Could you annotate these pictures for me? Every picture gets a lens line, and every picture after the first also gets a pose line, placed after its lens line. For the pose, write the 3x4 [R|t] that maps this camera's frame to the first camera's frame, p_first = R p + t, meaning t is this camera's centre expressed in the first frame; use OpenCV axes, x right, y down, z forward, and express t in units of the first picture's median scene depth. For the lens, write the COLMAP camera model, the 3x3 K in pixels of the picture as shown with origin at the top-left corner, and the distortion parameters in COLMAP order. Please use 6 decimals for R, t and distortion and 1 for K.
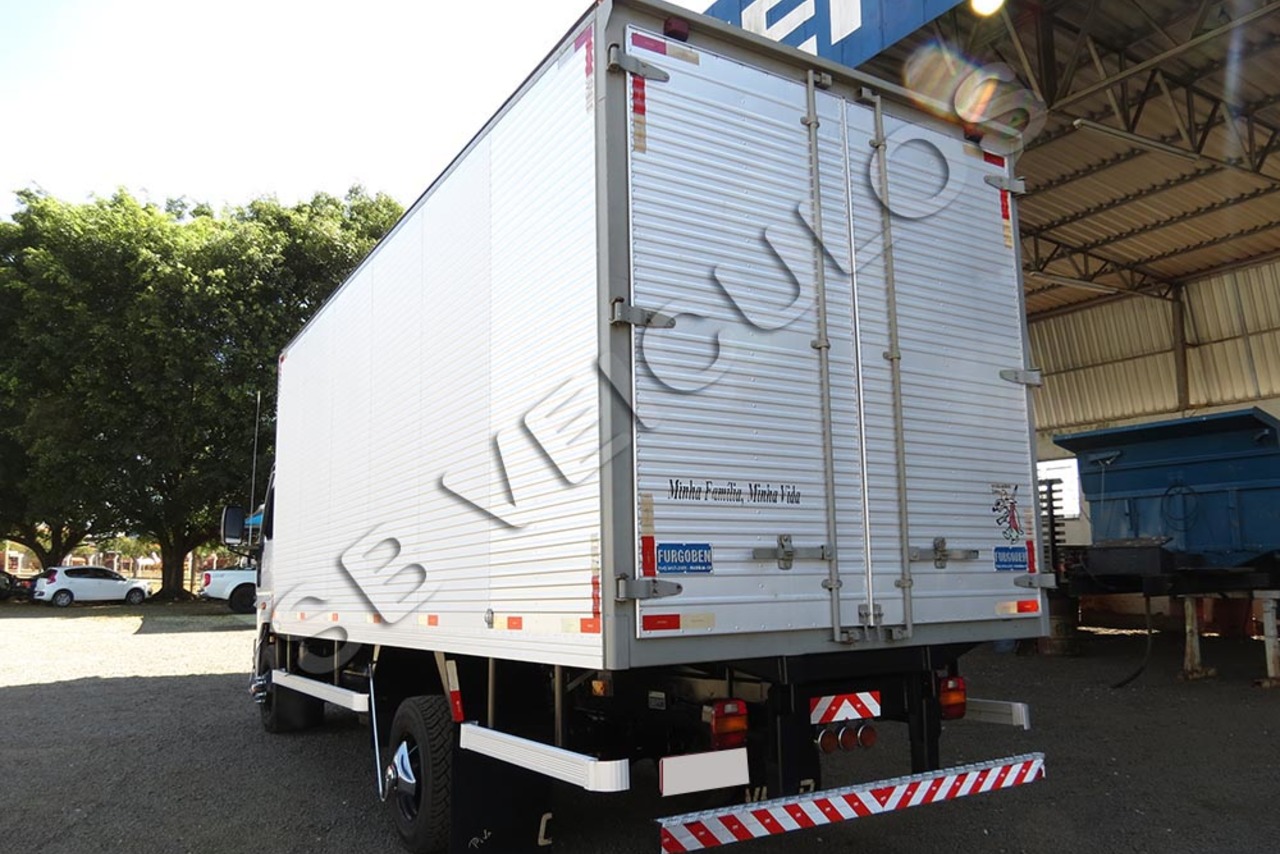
lens RADIAL K [[979.0, 0, 642.7], [0, 979.0, 456.8], [0, 0, 1]] dist [0.047573, -0.213404]
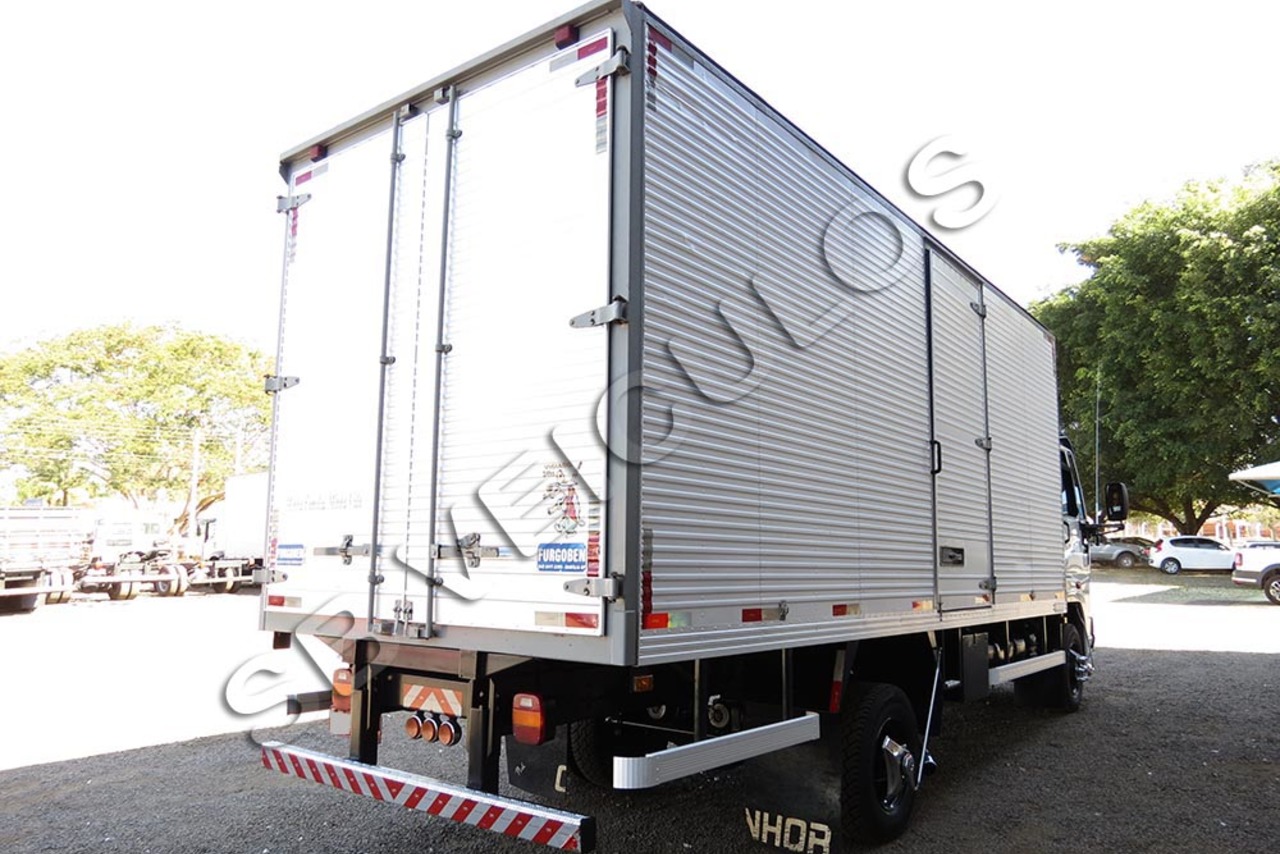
lens RADIAL K [[899.4, 0, 640.0], [0, 899.4, 427.0], [0, 0, 1]] dist [-0.033382, -0.000710]
pose [[0.347352, -0.116093, -0.930521, 1.009338], [0.110532, 0.990458, -0.082311, 0.062434], [0.931198, -0.074261, 0.356869, 0.756440]]
